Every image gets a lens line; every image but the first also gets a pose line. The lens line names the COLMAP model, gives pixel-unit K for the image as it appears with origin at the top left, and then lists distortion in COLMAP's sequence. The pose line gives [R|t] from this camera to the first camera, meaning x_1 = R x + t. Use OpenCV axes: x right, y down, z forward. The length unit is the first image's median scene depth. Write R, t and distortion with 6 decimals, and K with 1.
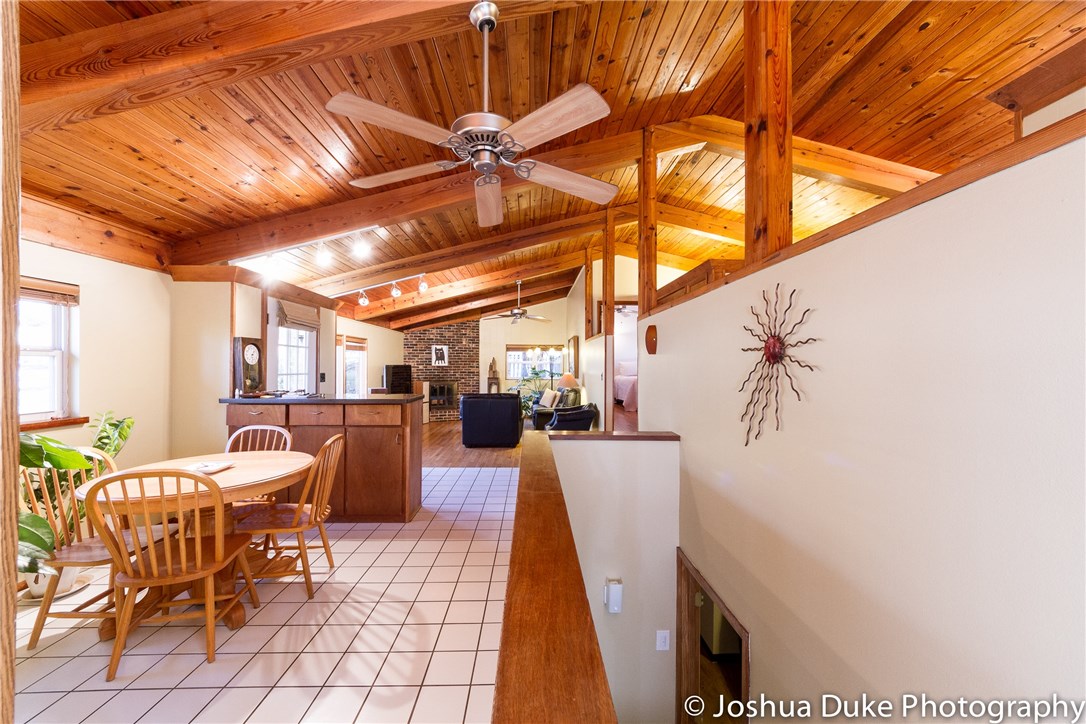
lens RADIAL K [[409.7, 0, 537.9], [0, 409.7, 364.6], [0, 0, 1]] dist [0.000550, 0.000180]
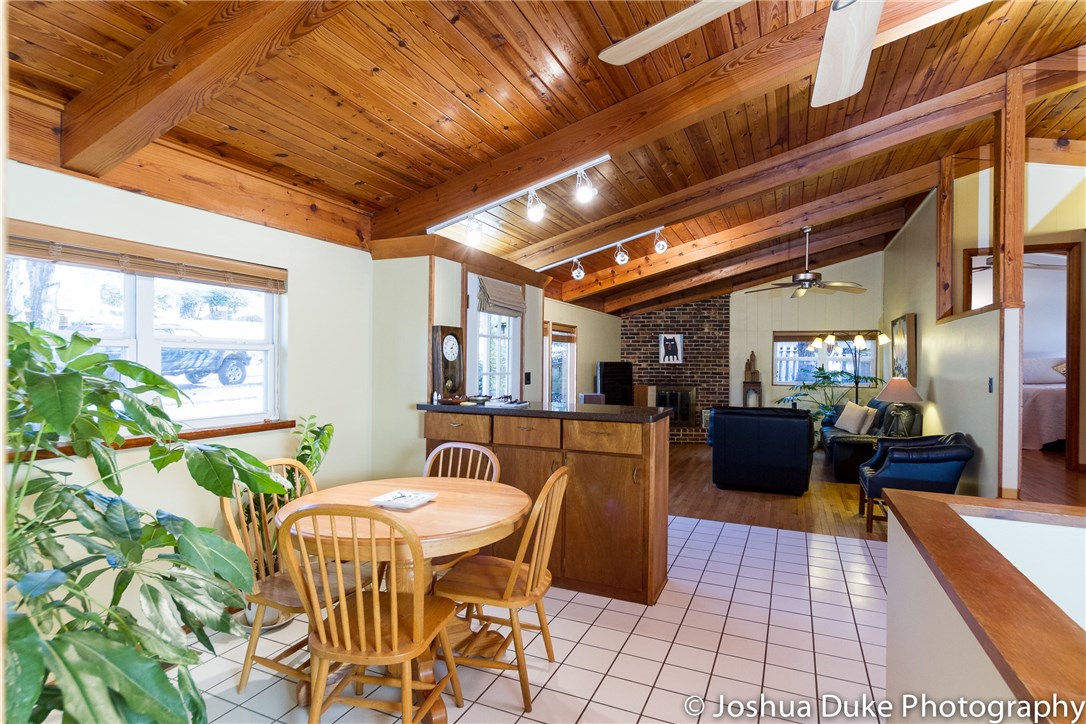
lens RADIAL K [[558.4, 0, 536.1], [0, 558.4, 362.6], [0, 0, 1]] dist [0.005699, -0.001760]
pose [[0.901922, 0.005150, -0.431867, -0.101691], [-0.004432, 0.999987, 0.002670, -0.000318], [0.431875, -0.000494, 0.901933, 0.123728]]
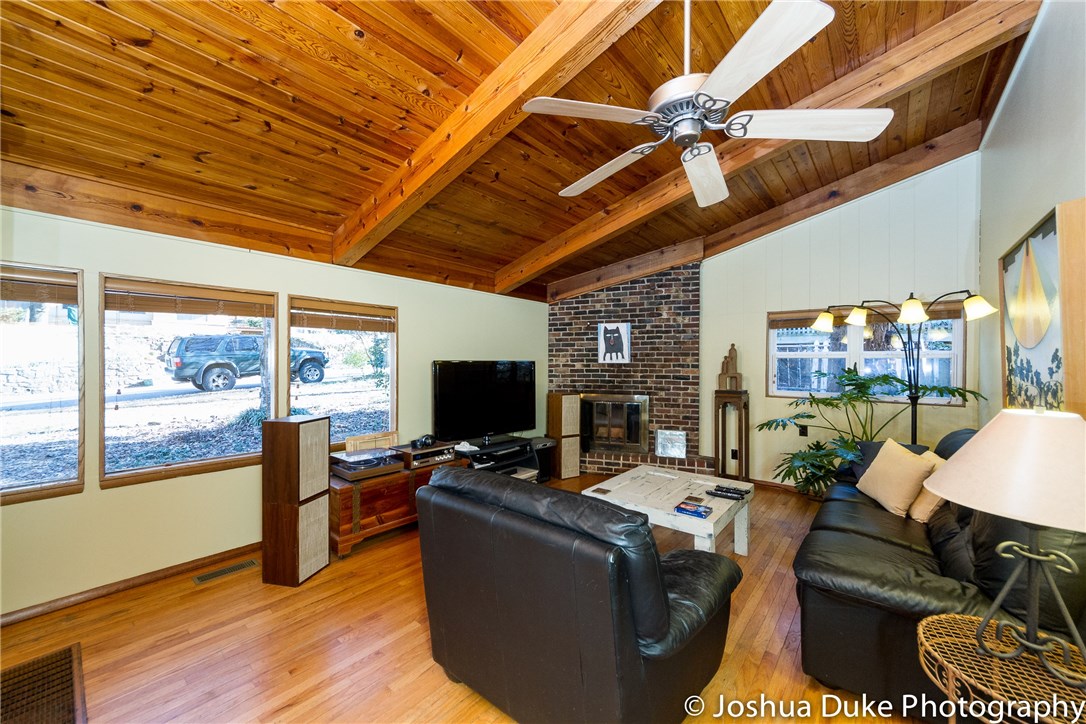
lens RADIAL K [[409.7, 0, 537.7], [0, 409.7, 363.4], [0, 0, 1]] dist [0.000550, 0.000180]
pose [[0.748798, -0.000260, -0.662798, 0.073971], [0.000331, 1.000000, -0.000018, 0.008437], [0.662798, -0.000206, 0.748798, 1.607727]]
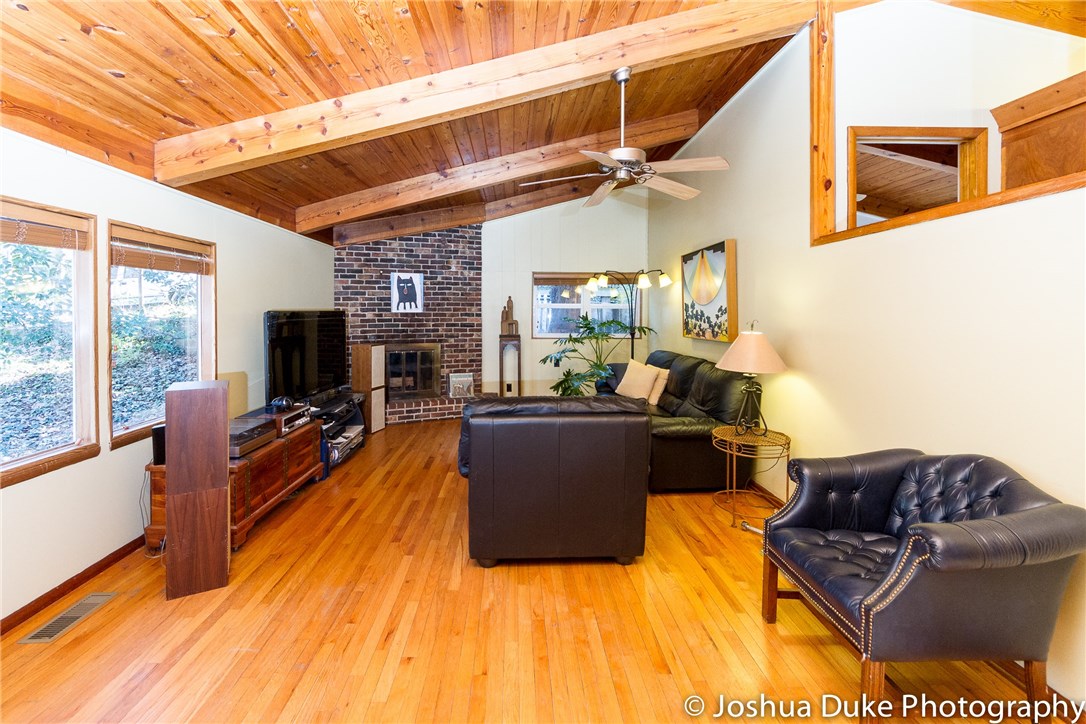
lens RADIAL K [[462.7, 0, 517.5], [0, 462.7, 312.7], [0, 0, 1]] dist [0.000628, -0.000549]
pose [[0.999907, -0.003138, -0.013306, -0.269799], [0.003188, 0.999988, 0.003670, 0.003305], [0.013294, -0.003712, 0.999905, 1.219440]]
